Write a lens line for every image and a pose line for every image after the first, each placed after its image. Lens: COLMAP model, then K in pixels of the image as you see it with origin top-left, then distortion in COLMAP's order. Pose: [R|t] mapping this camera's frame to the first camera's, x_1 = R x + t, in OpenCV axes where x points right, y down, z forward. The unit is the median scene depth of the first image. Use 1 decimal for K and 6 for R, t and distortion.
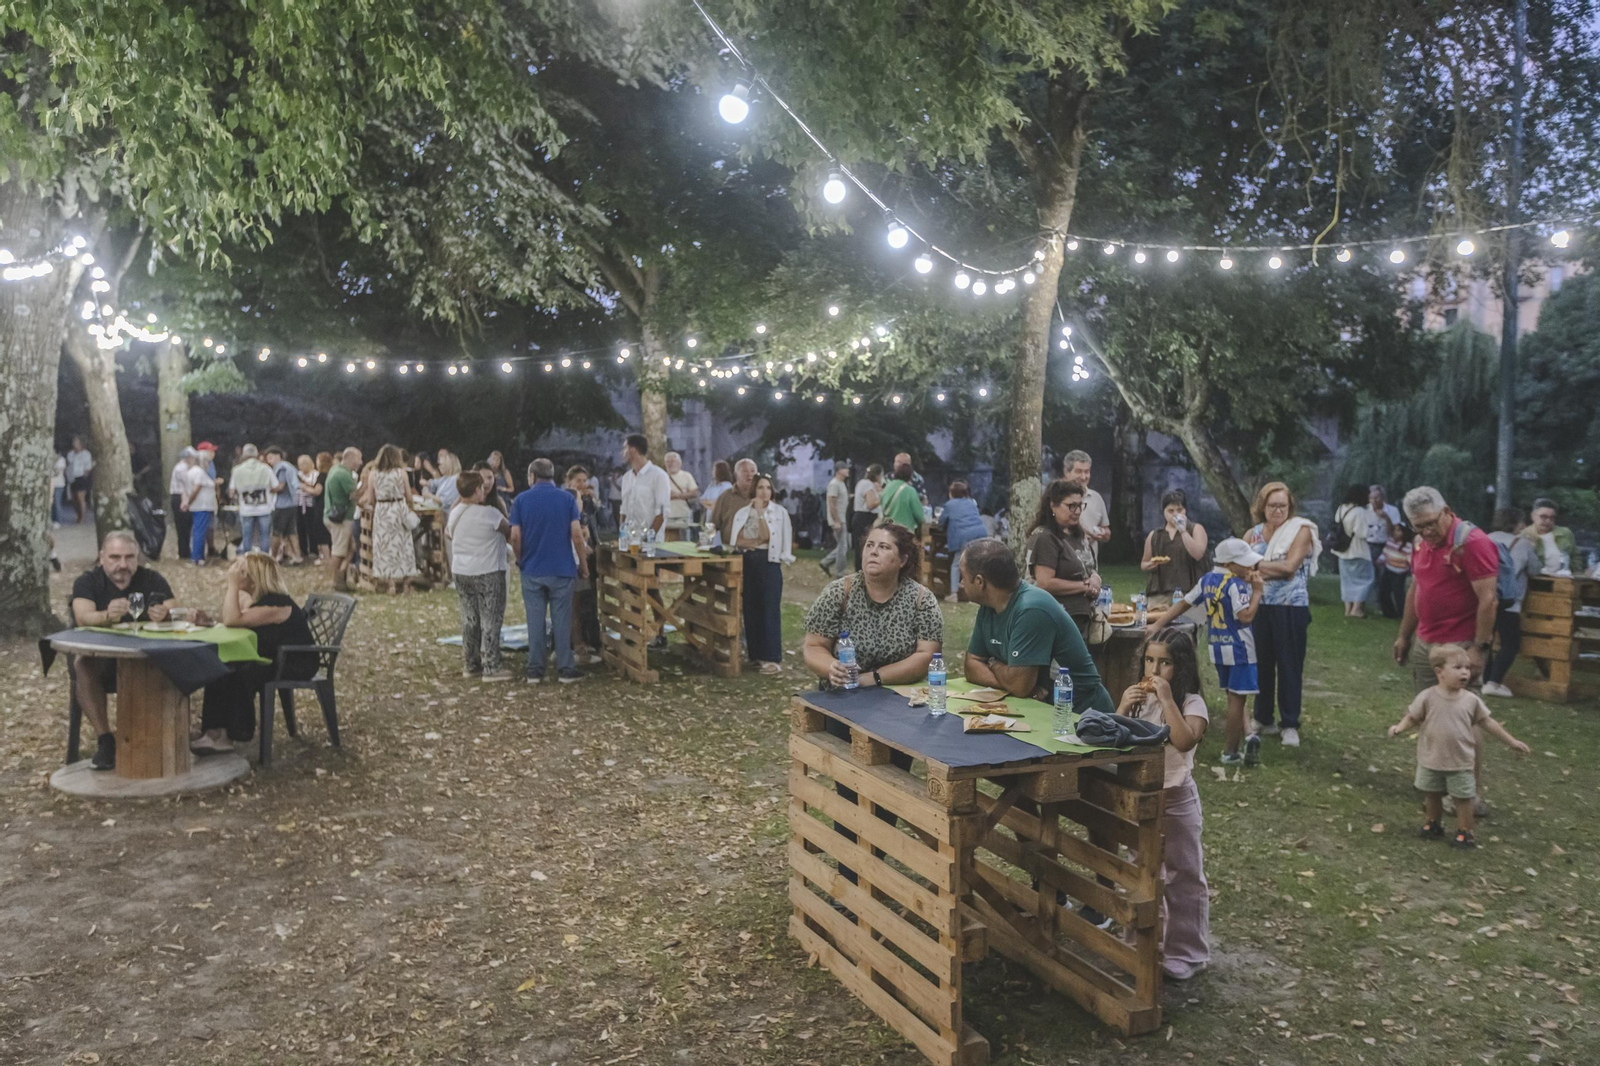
lens RADIAL K [[1292.7, 0, 798.3], [0, 1292.7, 537.5], [0, 0, 1]] dist [0.101903, 0.005437]
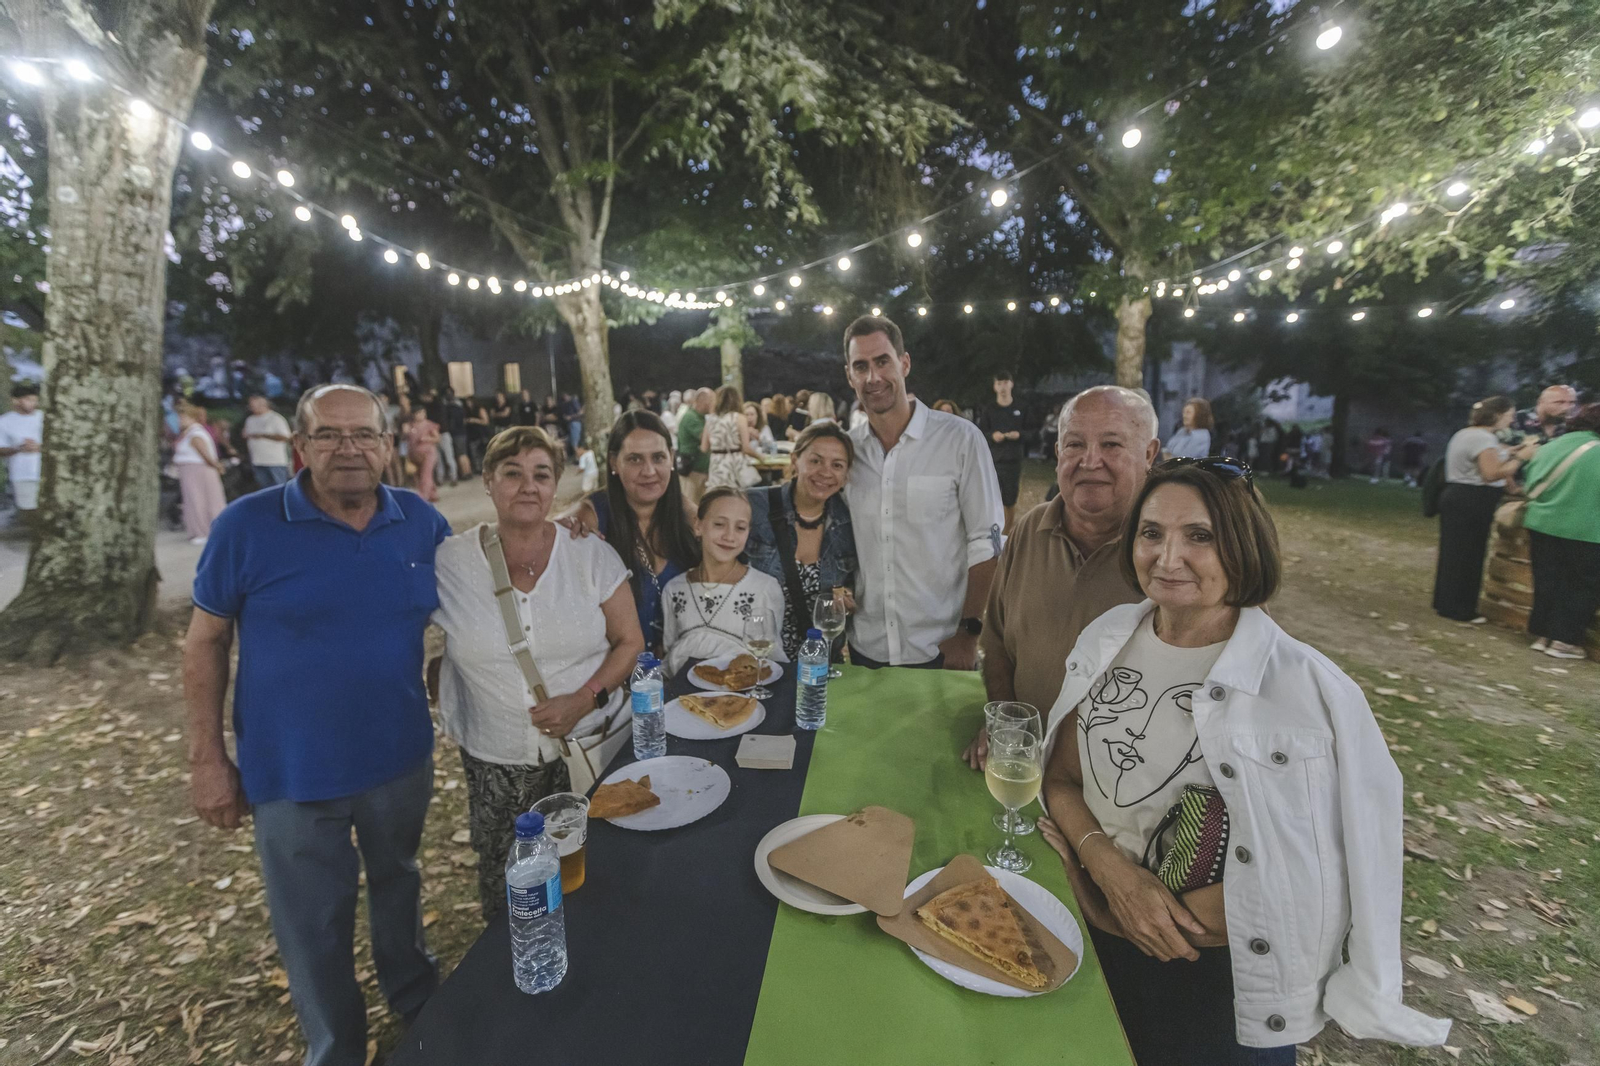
lens RADIAL K [[705.0, 0, 790.1], [0, 705.0, 520.1], [0, 0, 1]] dist [0.001574, 0.000037]
pose [[0.827406, 0.086417, -0.554915, -0.039127], [-0.026073, 0.992936, 0.115754, -0.051656], [0.560998, -0.081307, 0.823814, 0.890049]]
